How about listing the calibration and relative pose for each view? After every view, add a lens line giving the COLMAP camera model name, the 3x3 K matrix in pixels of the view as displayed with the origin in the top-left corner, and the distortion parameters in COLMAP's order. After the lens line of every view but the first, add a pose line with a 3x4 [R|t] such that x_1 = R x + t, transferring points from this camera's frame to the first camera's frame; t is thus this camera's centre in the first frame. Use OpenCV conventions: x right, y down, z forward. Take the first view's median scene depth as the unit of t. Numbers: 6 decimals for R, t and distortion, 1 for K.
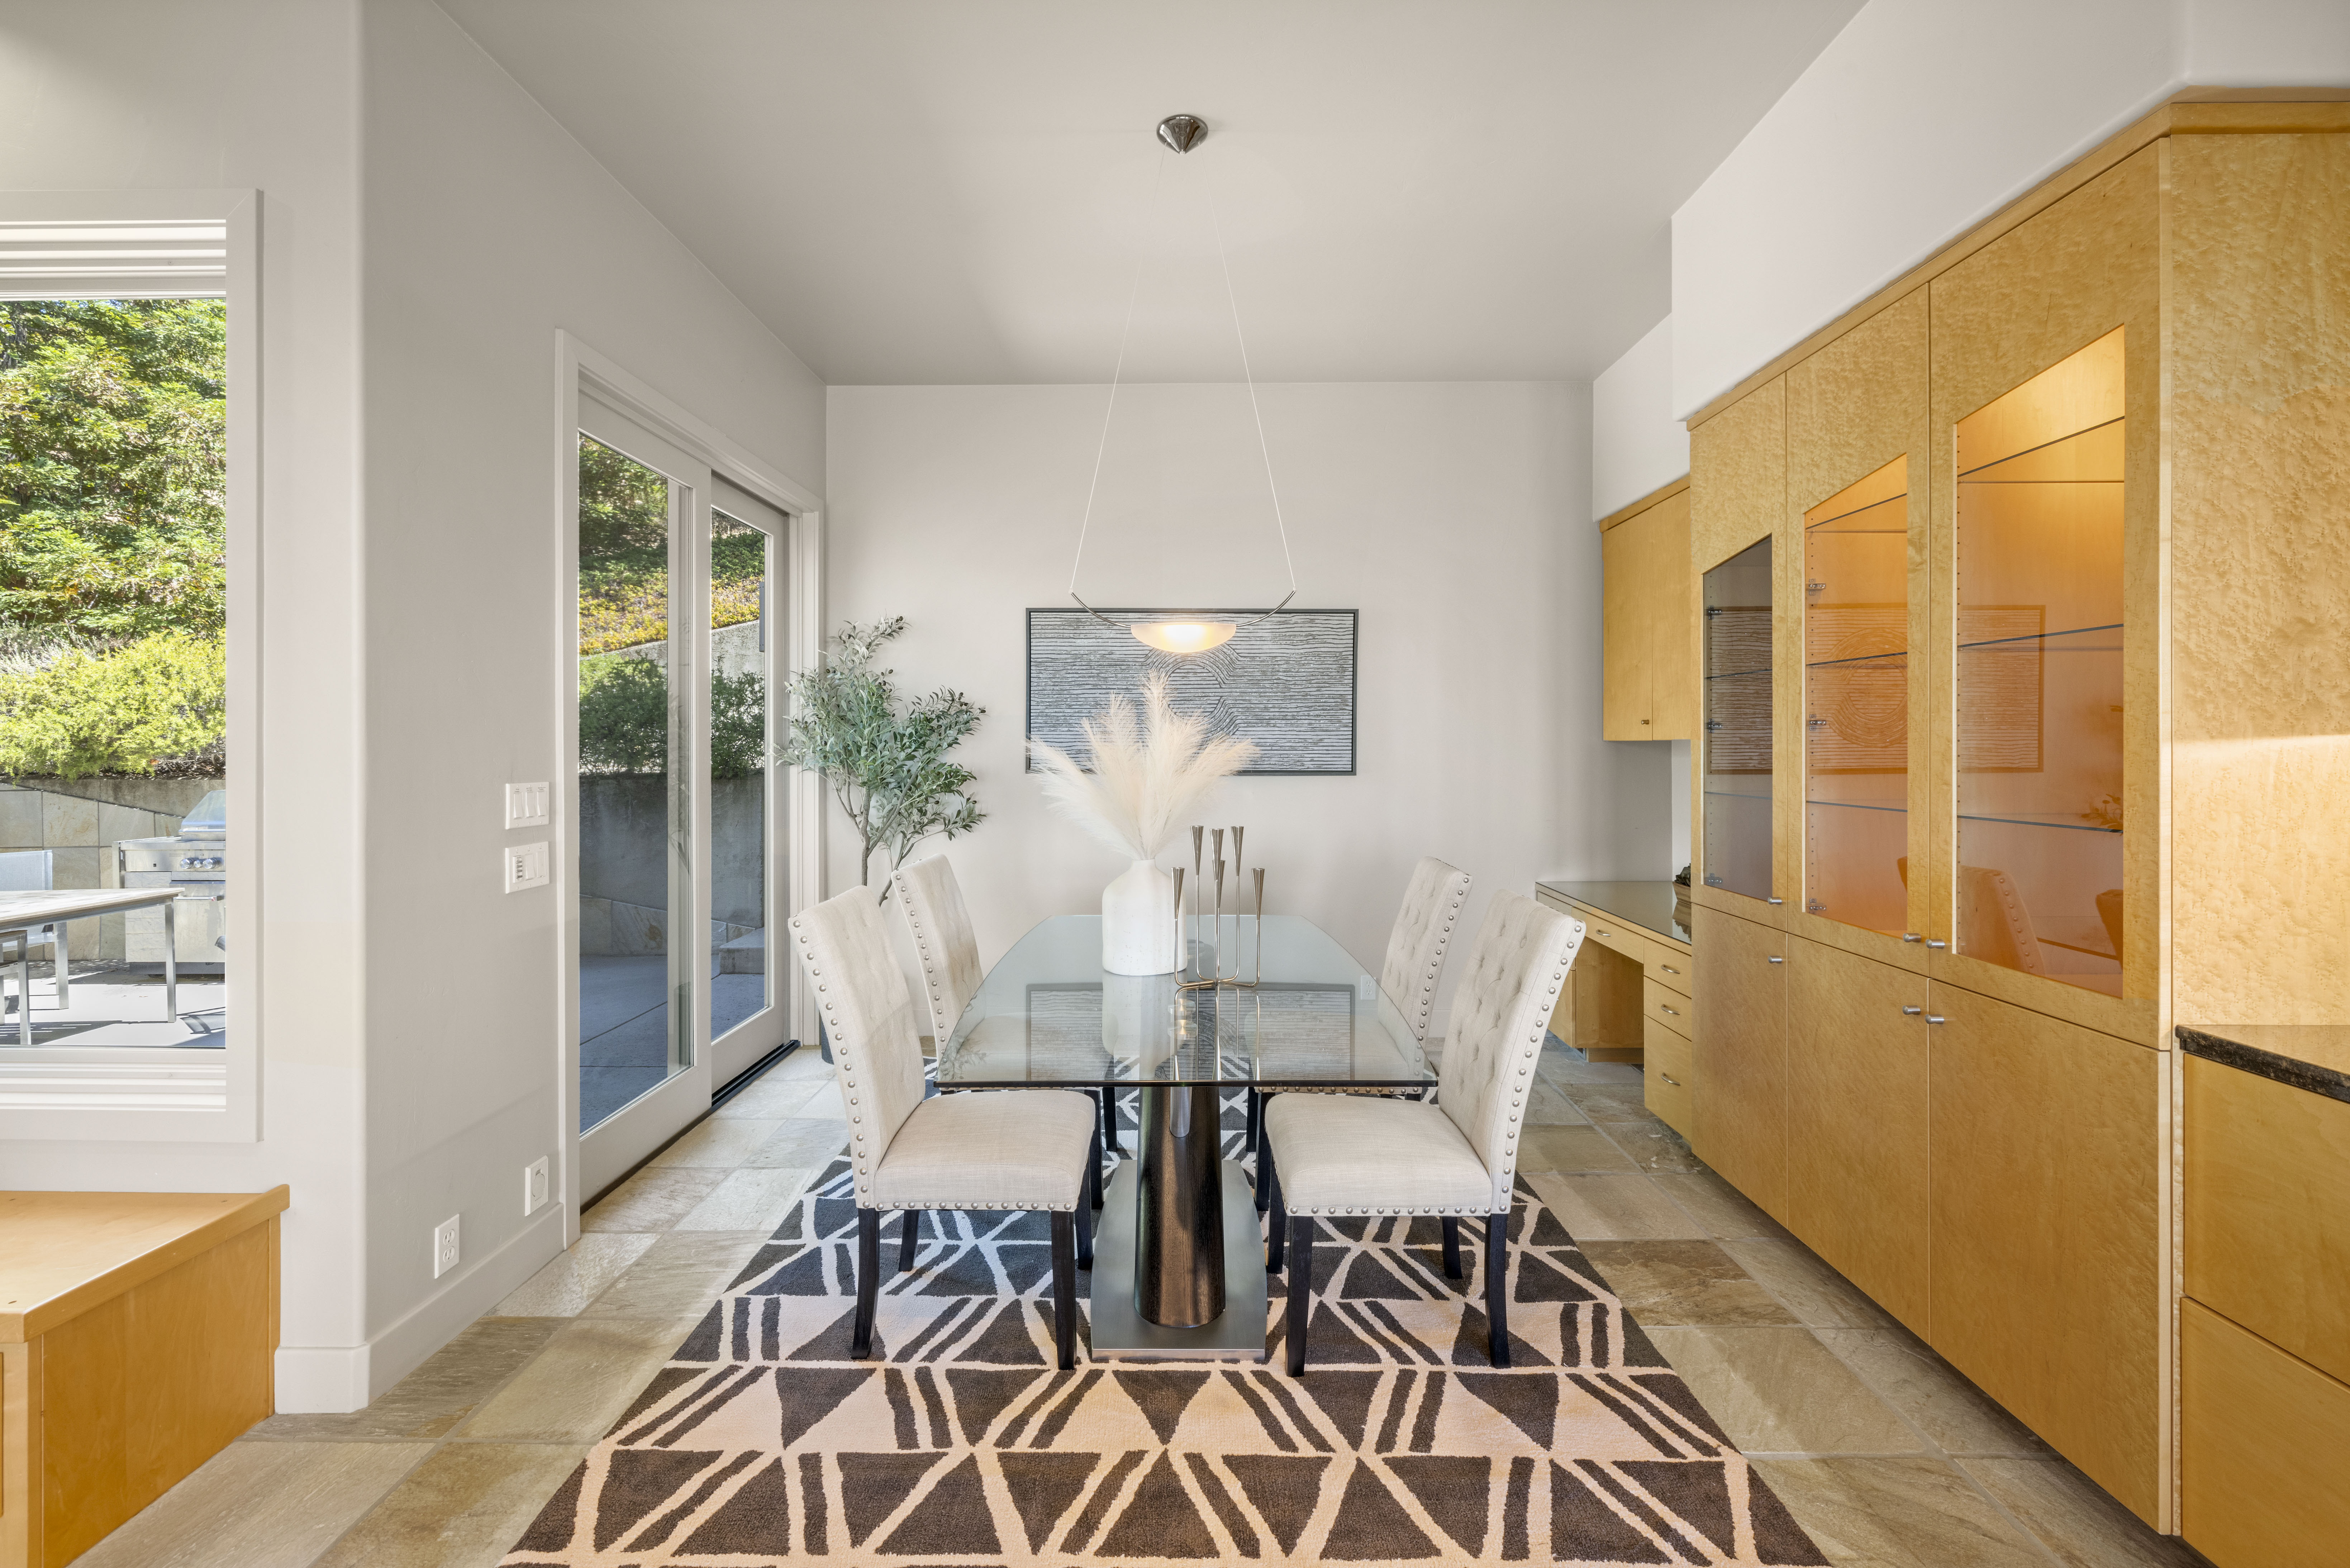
lens RADIAL K [[983.8, 0, 1161.9], [0, 983.8, 752.6], [0, 0, 1]] dist [0.000107, -0.000361]
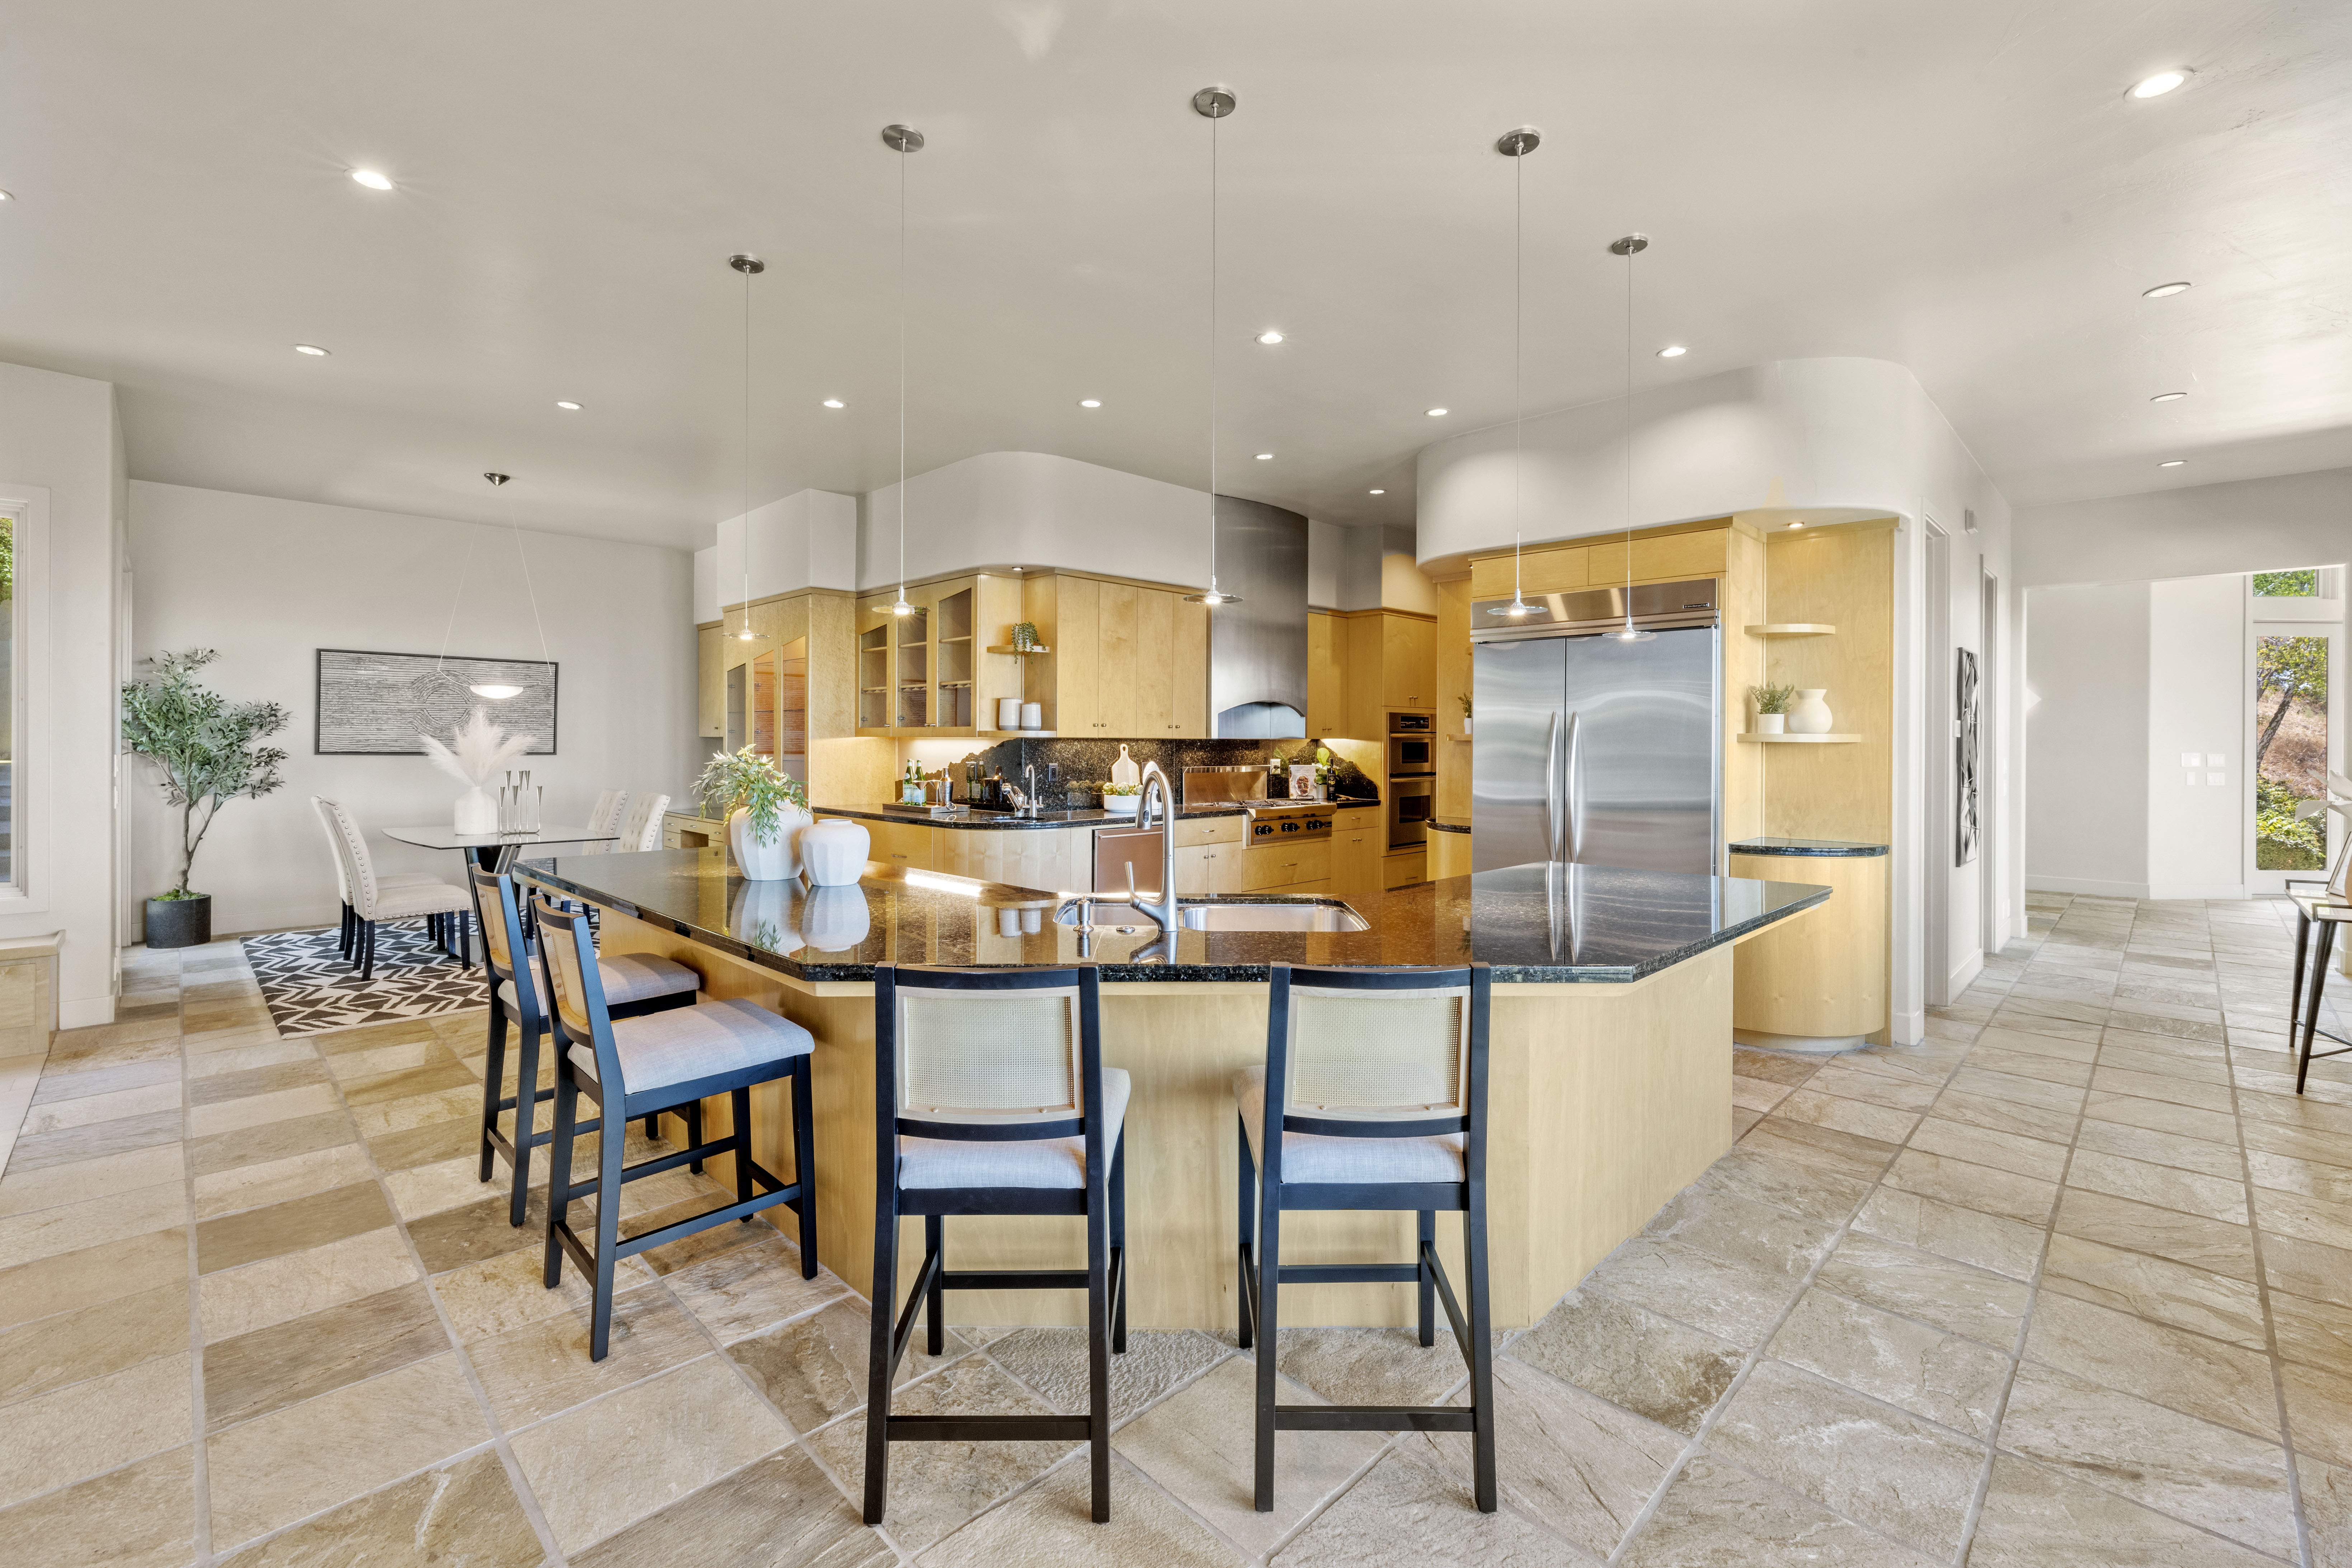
lens RADIAL K [[1002.7, 0, 1169.3], [0, 1002.7, 738.1], [0, 0, 1]] dist [-0.000043, -0.000496]
pose [[0.692755, 0.005021, 0.721155, -0.678513], [0.000159, 0.999975, -0.007115, 0.011105], [-0.721173, 0.005044, 0.692737, -2.092684]]
